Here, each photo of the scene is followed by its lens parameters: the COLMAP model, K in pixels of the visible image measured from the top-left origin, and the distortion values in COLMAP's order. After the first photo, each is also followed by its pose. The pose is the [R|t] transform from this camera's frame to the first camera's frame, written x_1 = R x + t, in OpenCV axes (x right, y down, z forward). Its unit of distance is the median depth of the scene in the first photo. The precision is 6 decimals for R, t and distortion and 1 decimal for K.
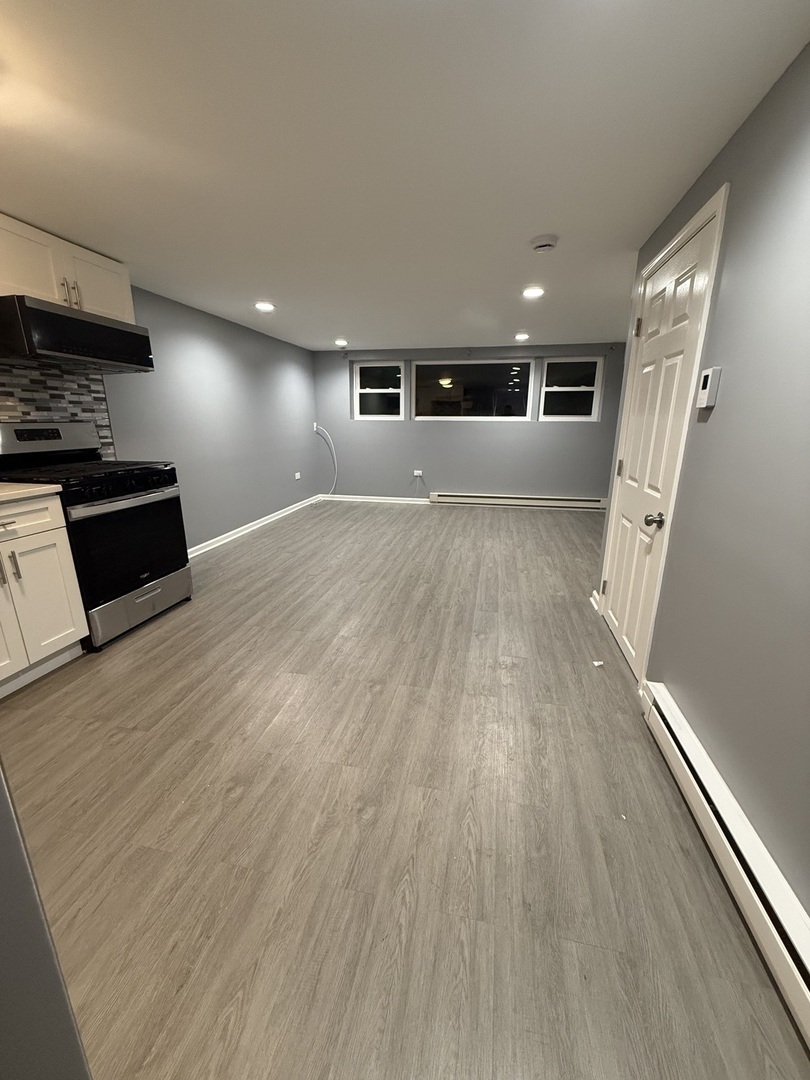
lens RADIAL K [[431.0, 0, 407.9], [0, 431.0, 536.4], [0, 0, 1]] dist [-0.001320, 0.000236]
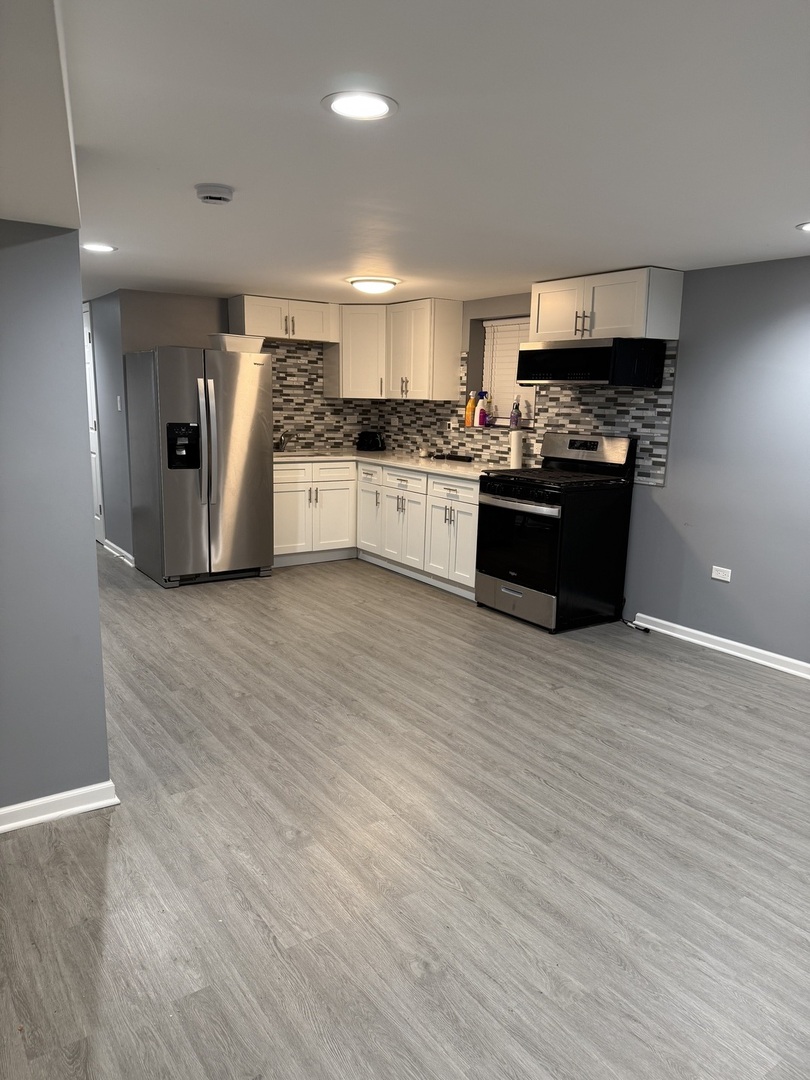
lens RADIAL K [[755.5, 0, 405.0], [0, 755.5, 540.0], [0, 0, 1]] dist [0.180573, -0.318945]
pose [[-0.687983, 0.120135, -0.715714, 0.765085], [-0.213364, 0.909135, 0.357699, -0.500844], [0.693653, 0.398799, -0.599837, 1.573593]]
